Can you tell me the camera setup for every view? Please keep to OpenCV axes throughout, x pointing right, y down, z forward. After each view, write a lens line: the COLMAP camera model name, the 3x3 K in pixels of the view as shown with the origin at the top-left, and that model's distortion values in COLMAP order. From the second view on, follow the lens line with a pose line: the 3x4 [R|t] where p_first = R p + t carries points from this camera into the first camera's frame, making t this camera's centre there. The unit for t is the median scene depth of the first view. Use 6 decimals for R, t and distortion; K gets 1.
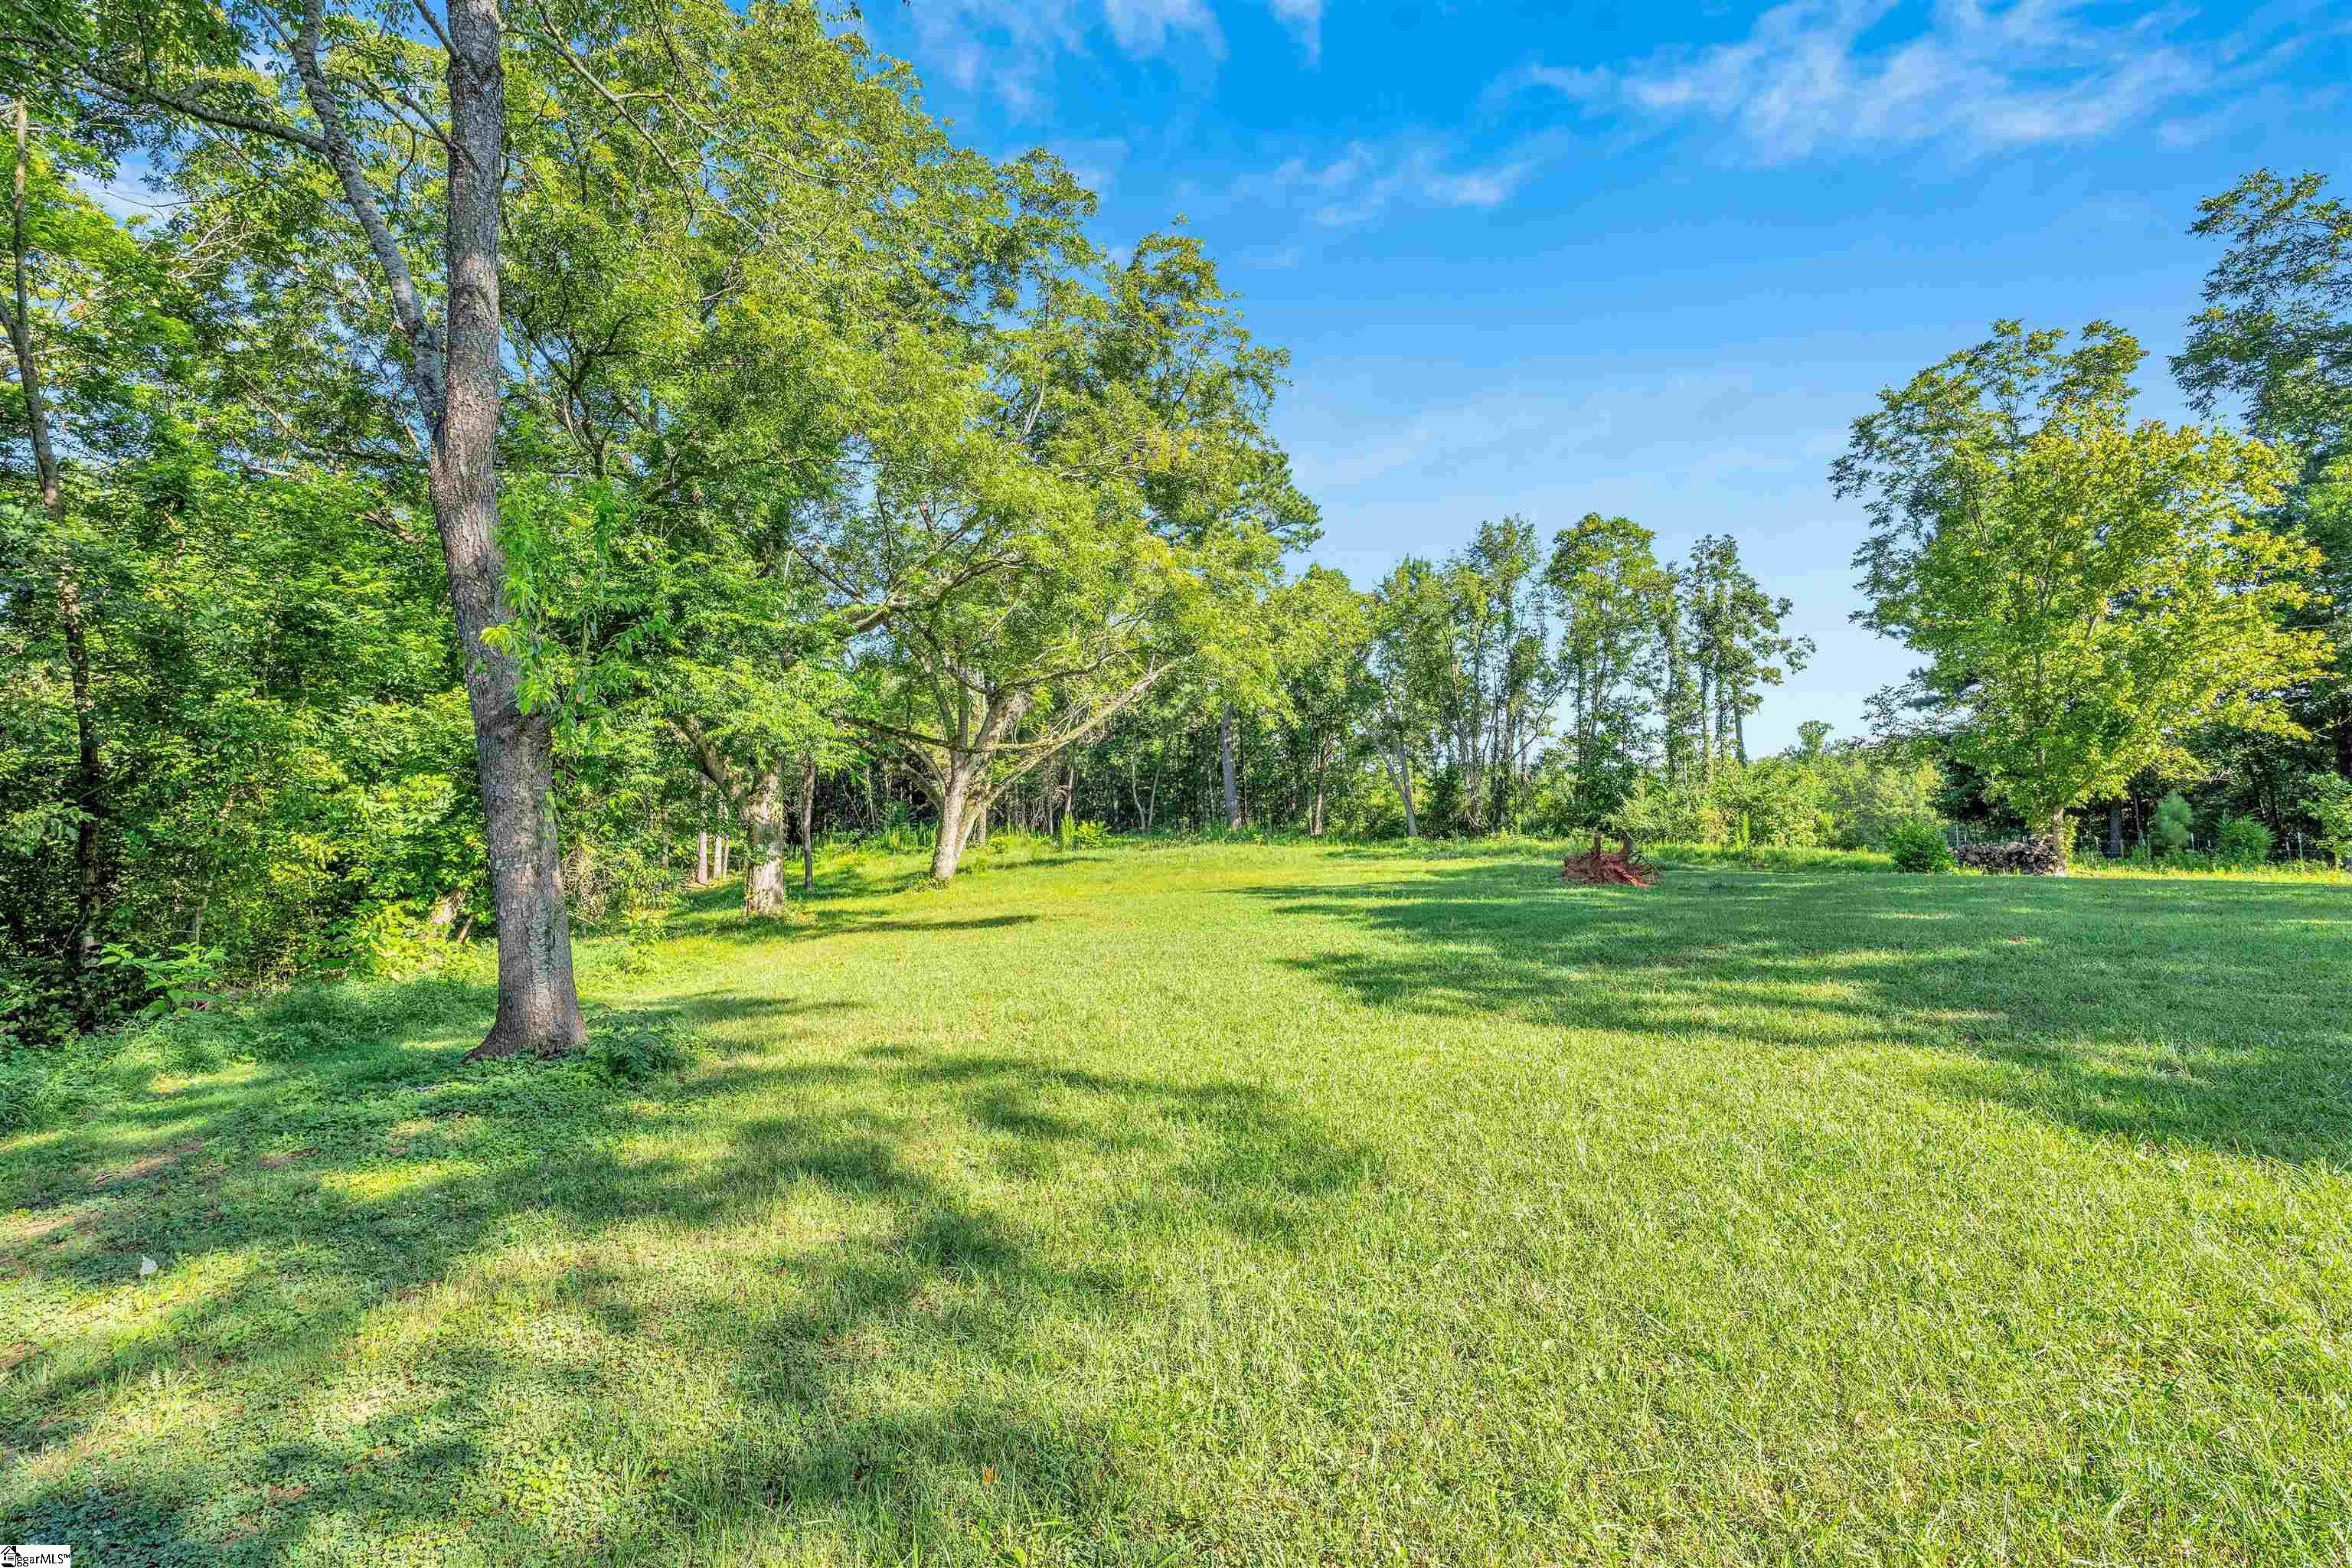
lens RADIAL K [[1047.4, 0, 1176.0], [0, 1047.4, 784.0], [0, 0, 1]] dist [-0.001236, -0.000115]
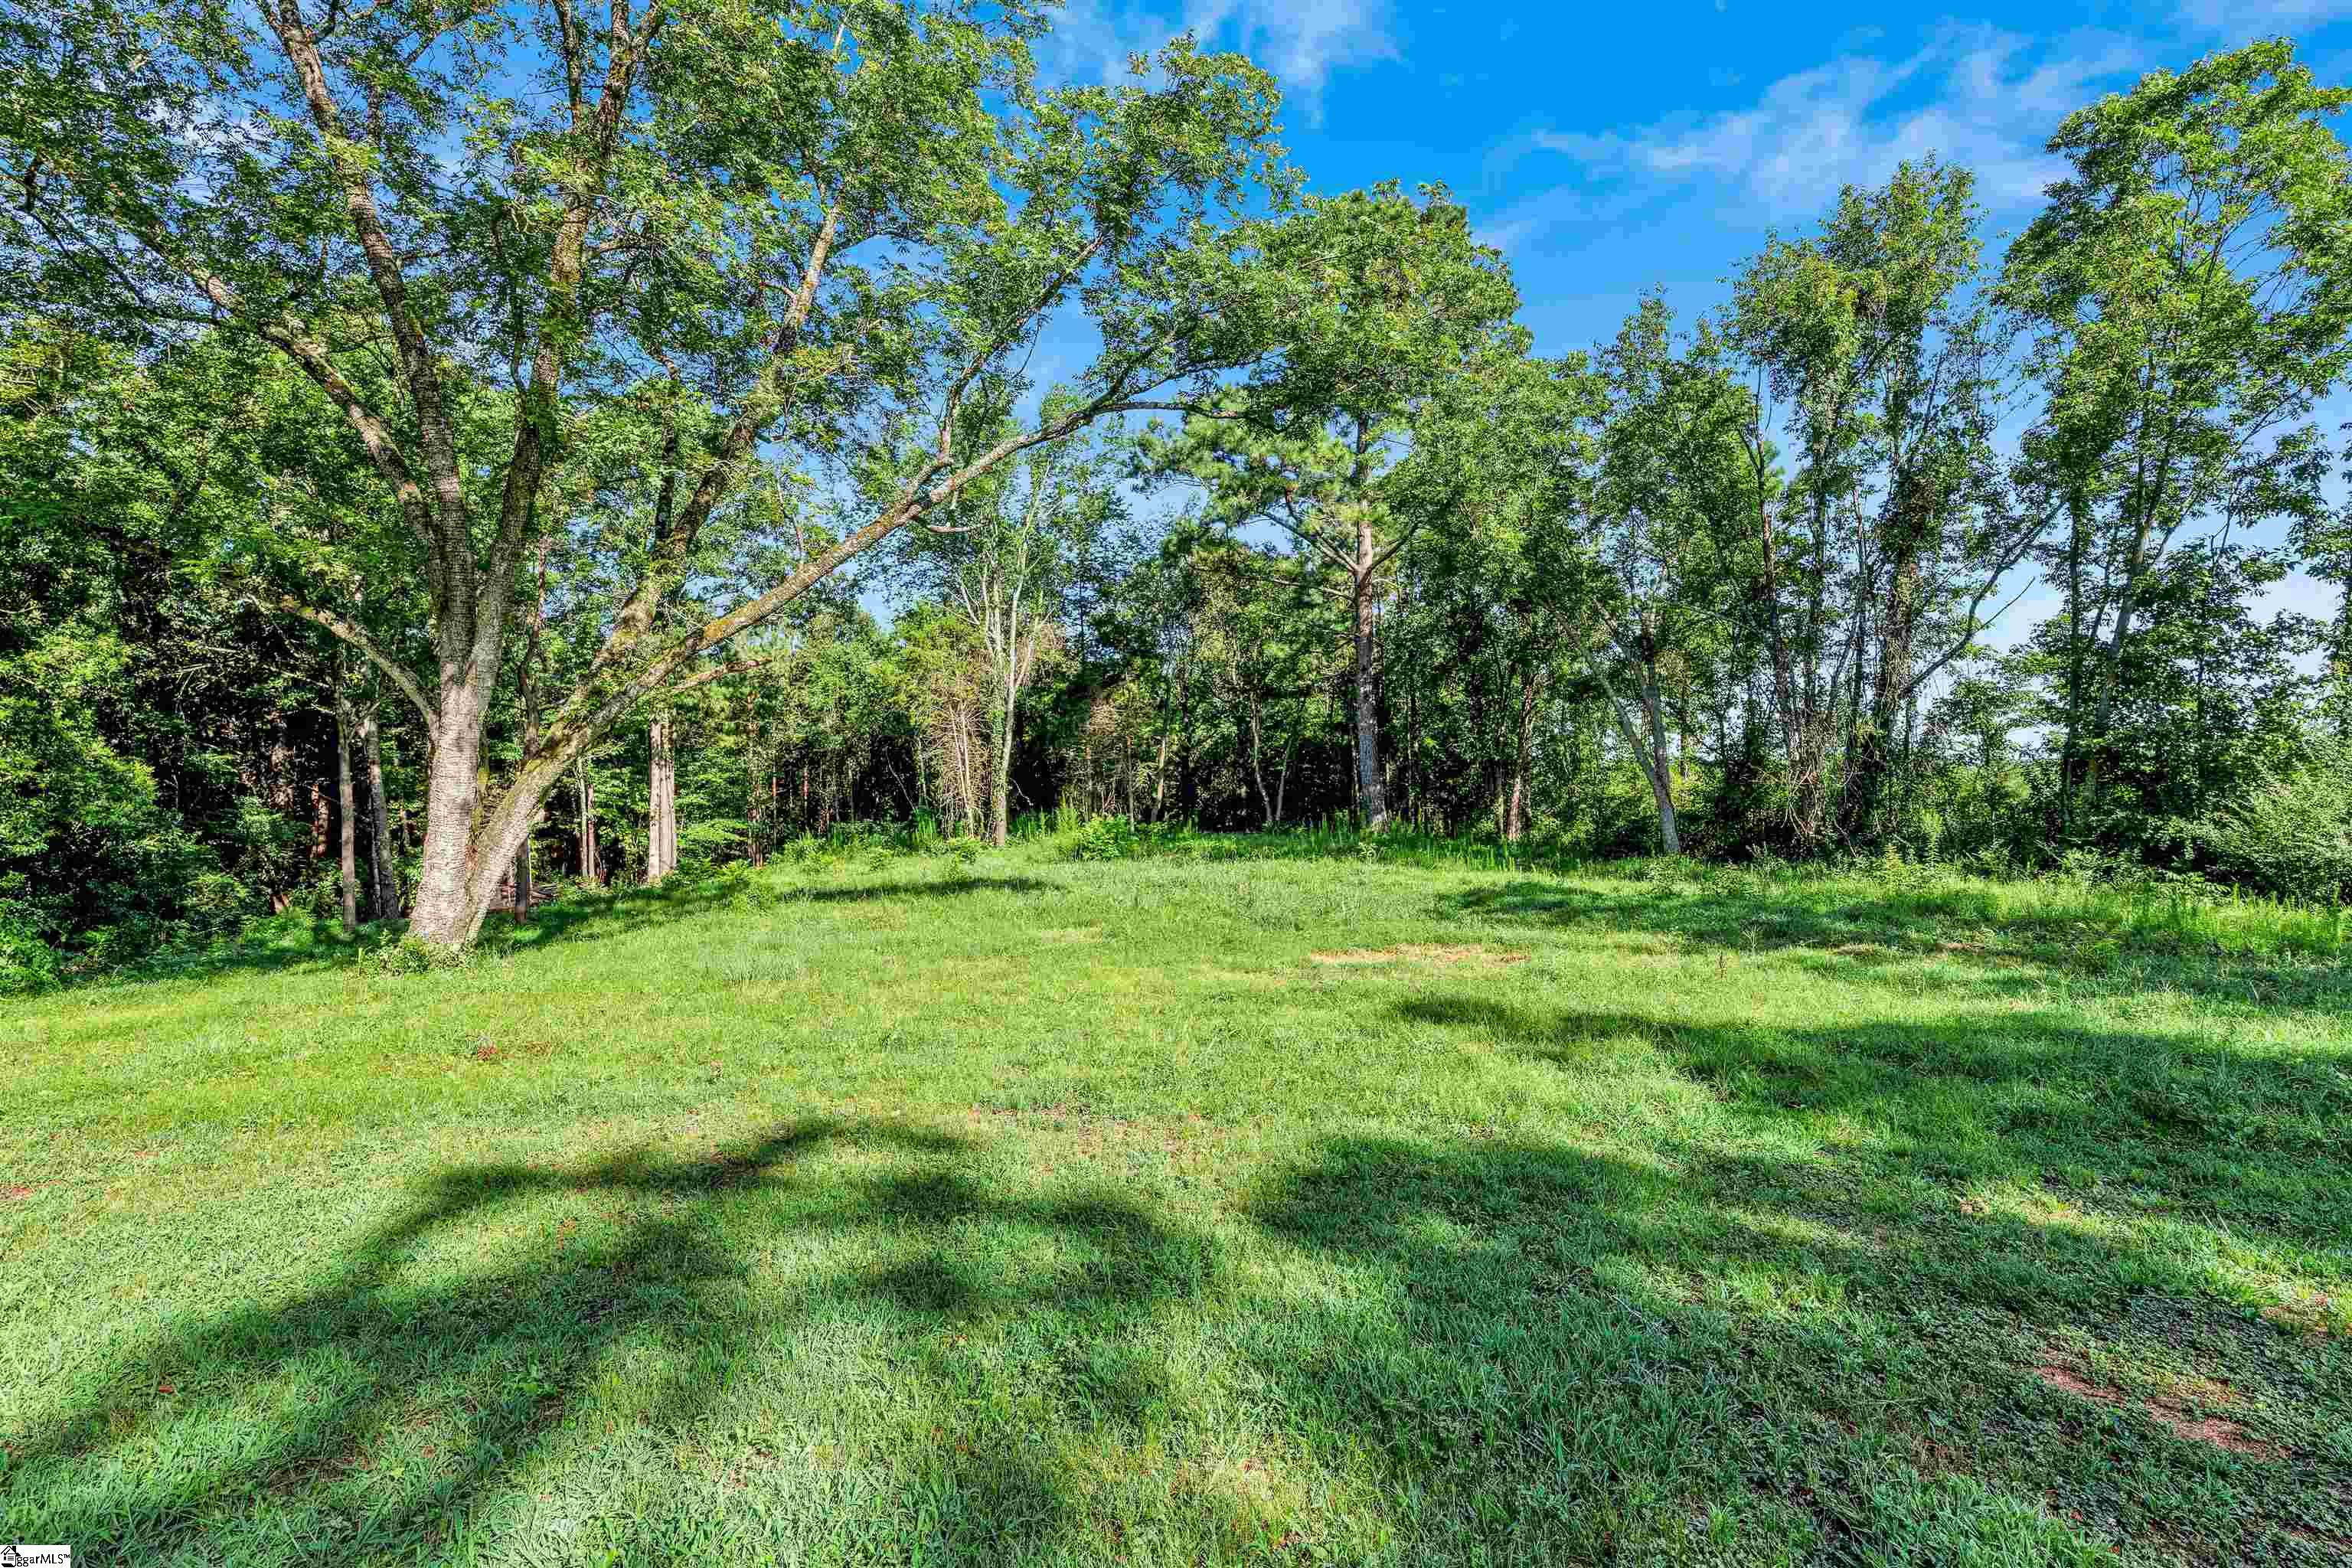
lens RADIAL K [[1047.4, 0, 1176.0], [0, 1047.4, 784.0], [0, 0, 1]] dist [-0.001236, -0.000115]
pose [[0.970442, 0.009541, -0.241147, 0.113030], [-0.007757, 0.999935, 0.008349, 0.012659], [0.241211, -0.006231, 0.970453, 0.439087]]
